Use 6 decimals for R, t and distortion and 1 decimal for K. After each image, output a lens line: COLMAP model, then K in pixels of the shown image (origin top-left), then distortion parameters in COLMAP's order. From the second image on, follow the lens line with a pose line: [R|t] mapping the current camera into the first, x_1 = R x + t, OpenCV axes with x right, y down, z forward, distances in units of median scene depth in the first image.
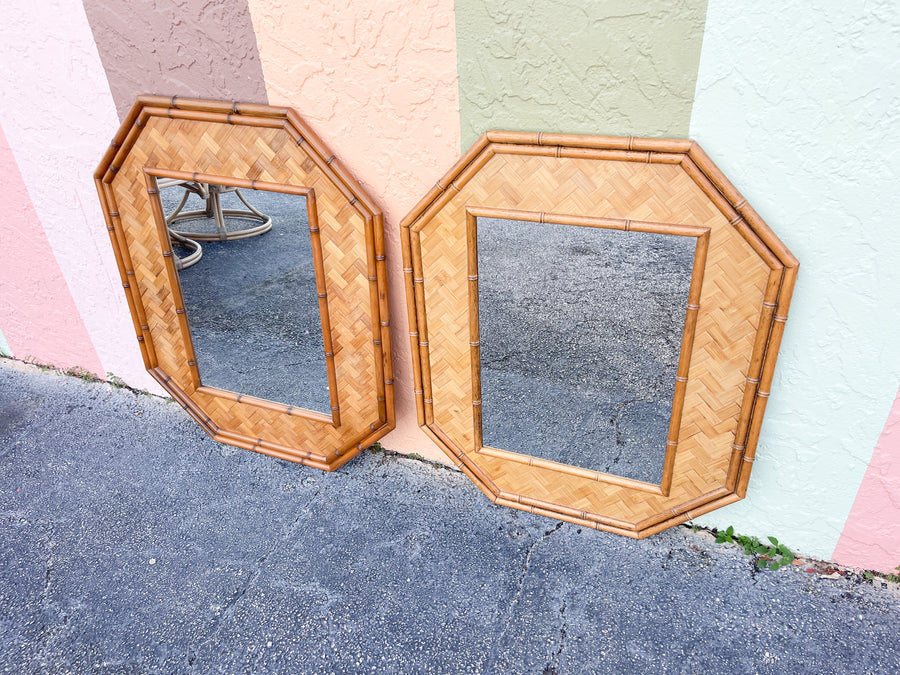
lens RADIAL K [[685.5, 0, 451.8], [0, 685.5, 343.7], [0, 0, 1]] dist [0.048038, -0.055375]
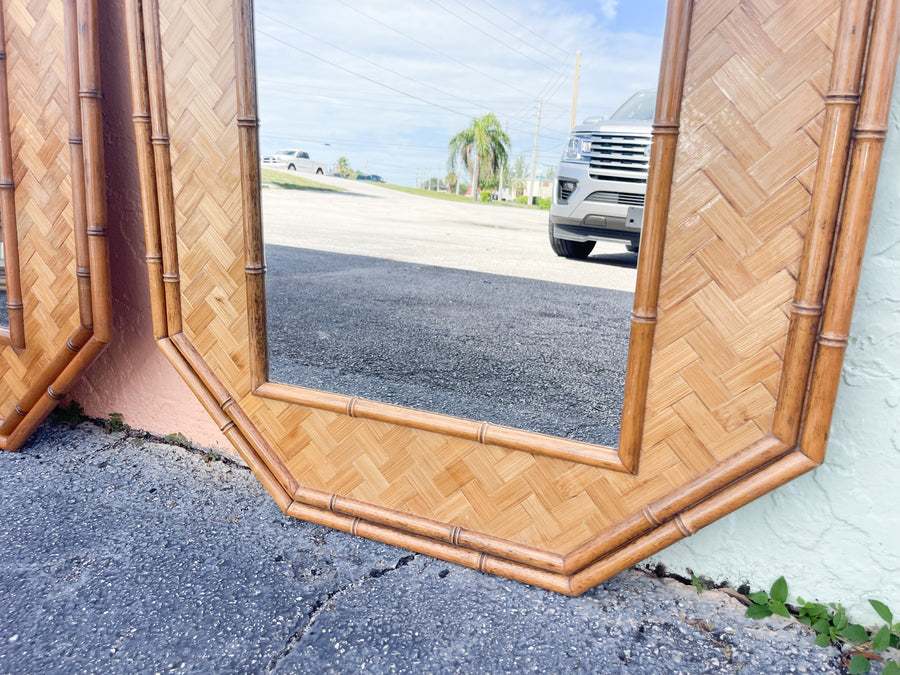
lens RADIAL K [[686.2, 0, 448.6], [0, 686.2, 345.1], [0, 0, 1]] dist [0.067010, -0.111104]
pose [[0.996221, 0.085176, -0.017015, 0.195460], [-0.086645, 0.960750, -0.263539, 0.264031], [-0.006100, 0.264017, 0.964499, 0.556766]]
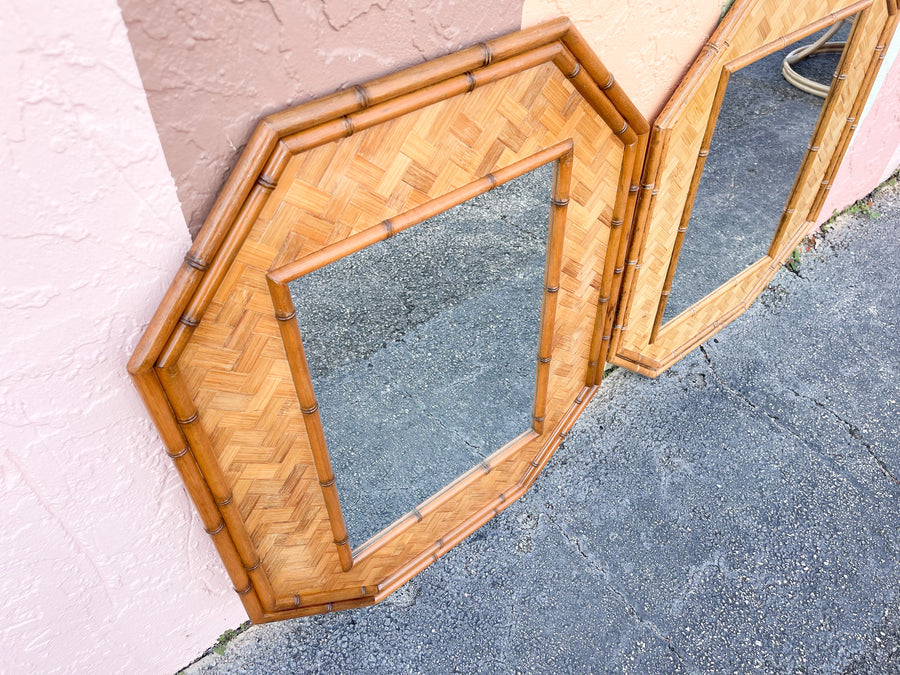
lens RADIAL K [[688.5, 0, 450.0], [0, 688.5, 337.5], [0, 0, 1]] dist [0.062836, -0.093833]
pose [[0.491218, -0.599275, 0.632119, -0.728303], [0.446103, 0.796394, 0.408350, -0.370583], [-0.748129, 0.081401, 0.658541, 0.646936]]
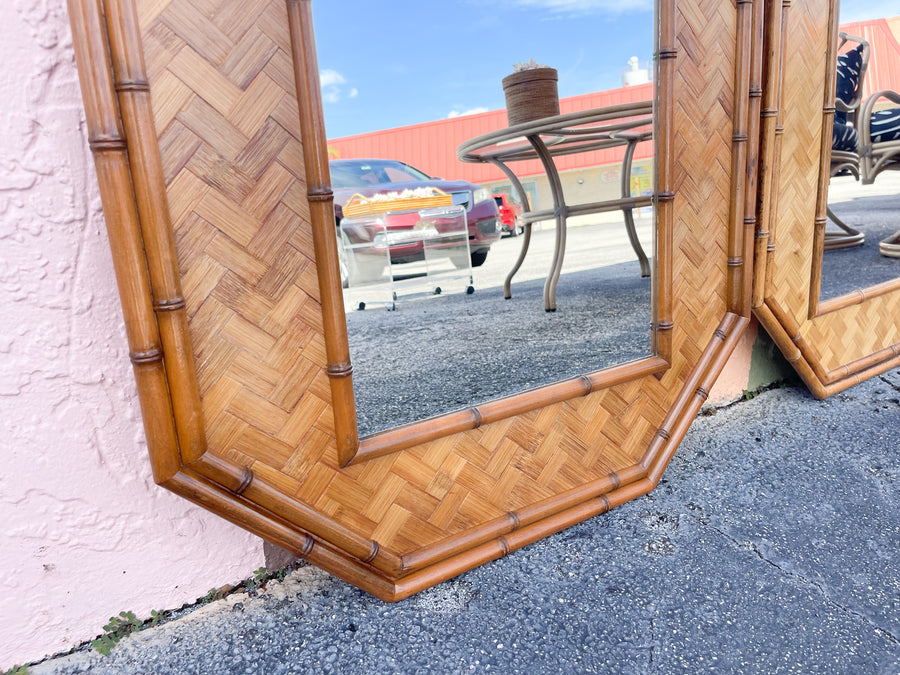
lens RADIAL K [[688.1, 0, 445.2], [0, 688.1, 337.5], [0, 0, 1]] dist [0.059599, -0.089748]
pose [[0.580996, -0.224615, 0.782299, -0.738865], [0.453500, 0.887477, -0.081991, 0.078570], [-0.675856, 0.402408, 0.617484, 0.909694]]
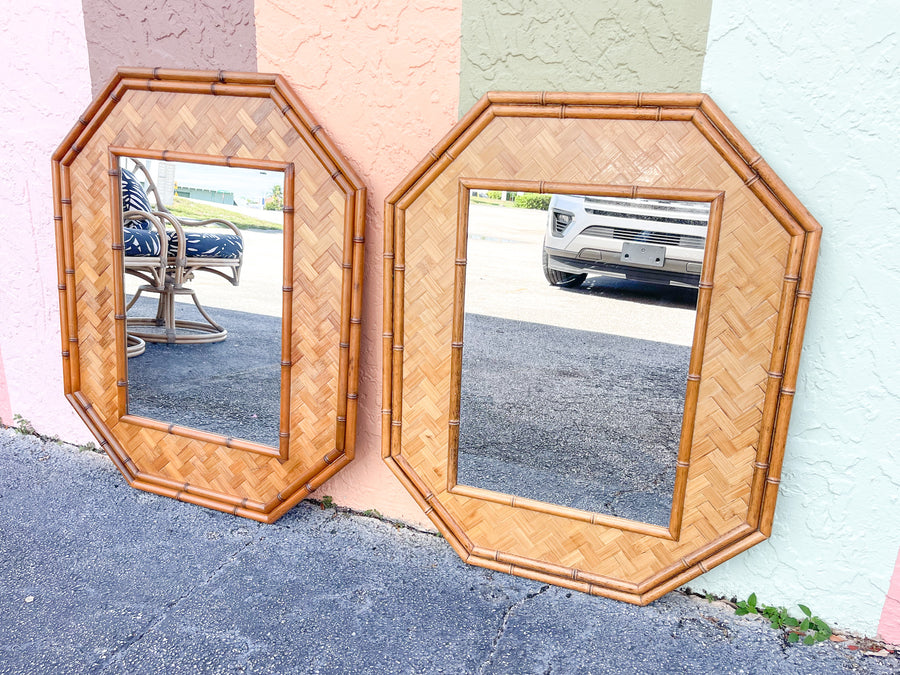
lens RADIAL K [[767.9, 0, 445.3], [0, 767.9, 356.1], [0, 0, 1]] dist [0.045455, -0.051921]
pose [[0.996712, 0.076397, 0.027004, -0.006594], [-0.066750, 0.963061, -0.260881, 0.264433], [-0.045937, 0.258220, 0.964993, 0.059800]]
